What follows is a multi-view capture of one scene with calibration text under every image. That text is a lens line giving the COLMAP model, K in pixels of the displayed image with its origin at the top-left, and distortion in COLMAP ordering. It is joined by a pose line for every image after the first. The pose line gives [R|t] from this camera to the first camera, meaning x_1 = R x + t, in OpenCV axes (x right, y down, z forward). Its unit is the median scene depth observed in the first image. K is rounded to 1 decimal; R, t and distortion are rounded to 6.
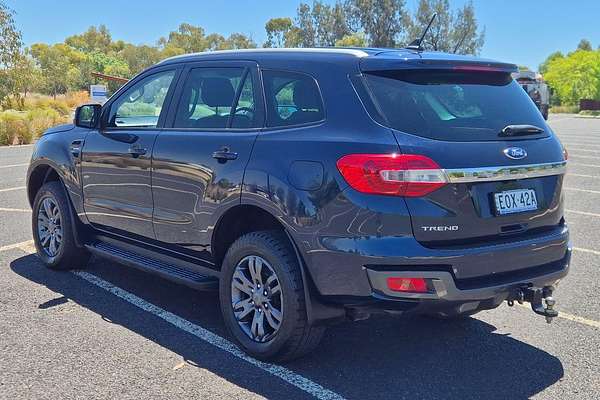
lens RADIAL K [[807.3, 0, 292.6], [0, 807.3, 201.5], [0, 0, 1]] dist [0.070990, -0.025201]
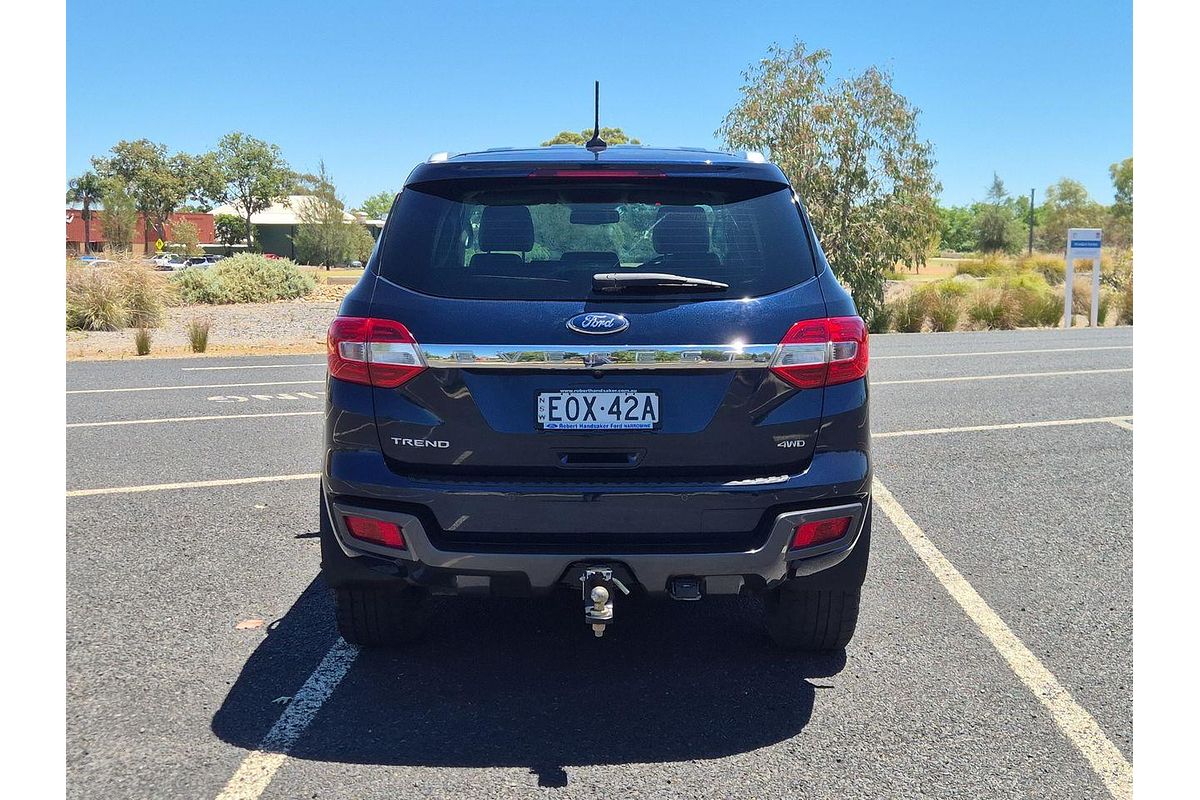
lens RADIAL K [[1436.3, 0, 587.6], [0, 1436.3, 398.4], [0, 0, 1]] dist [0.064423, 0.015619]
pose [[0.770038, 0.052599, -0.635826, 0.798454], [-0.071469, 0.997435, -0.004042, -0.003389], [0.633982, 0.048555, 0.771822, 0.215823]]
